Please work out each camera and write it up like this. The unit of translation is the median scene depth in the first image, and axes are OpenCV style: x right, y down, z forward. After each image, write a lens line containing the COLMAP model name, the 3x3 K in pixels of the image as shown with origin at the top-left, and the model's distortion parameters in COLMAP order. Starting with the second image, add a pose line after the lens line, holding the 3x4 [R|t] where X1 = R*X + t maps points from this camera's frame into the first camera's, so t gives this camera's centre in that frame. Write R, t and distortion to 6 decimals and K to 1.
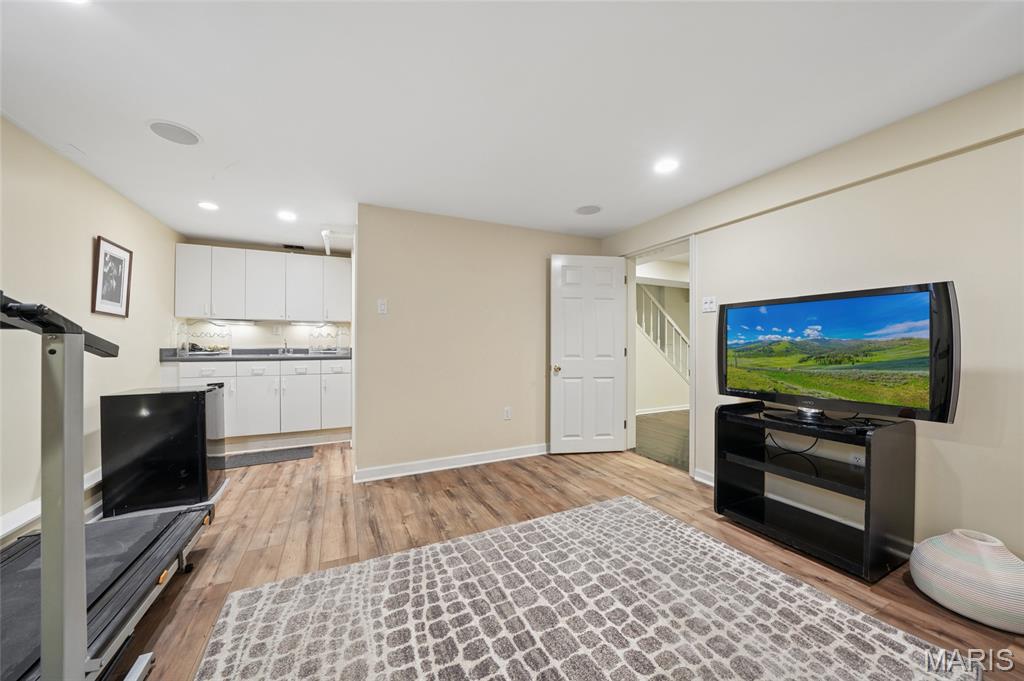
lens RADIAL K [[355.0, 0, 512.1], [0, 355.0, 345.6], [0, 0, 1]] dist [0.000044, 0.000009]
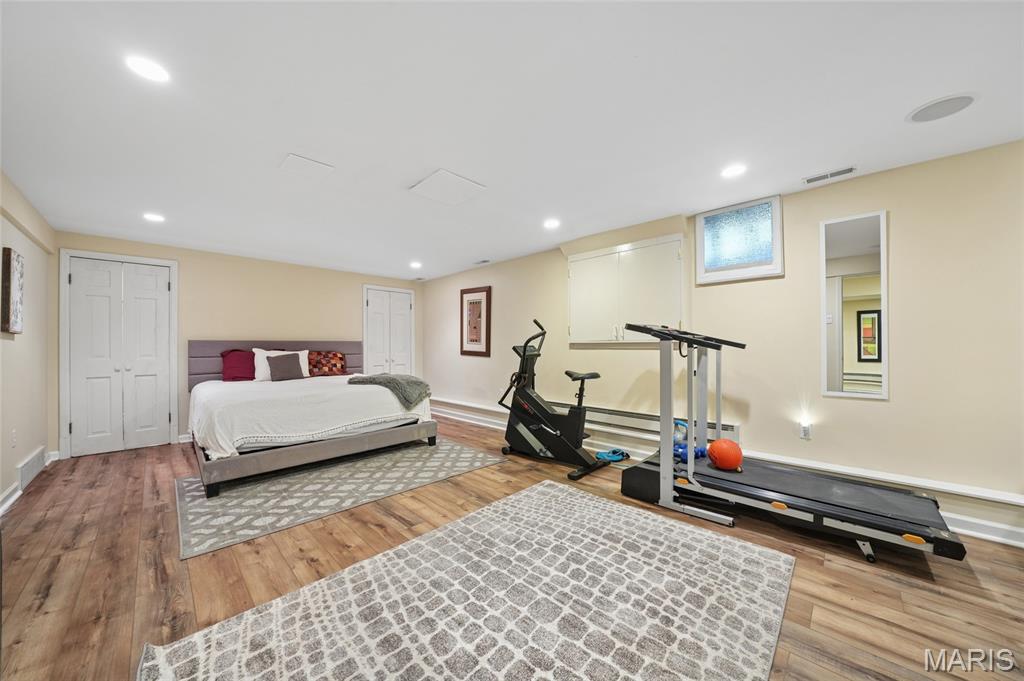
lens RADIAL K [[355.0, 0, 510.0], [0, 355.0, 344.5], [0, 0, 1]] dist [0.000044, 0.000009]
pose [[-0.938459, 0.001378, -0.345388, 0.519884], [0.004247, 0.999962, -0.007549, 0.002007], [0.345365, -0.008551, -0.938430, 1.897034]]
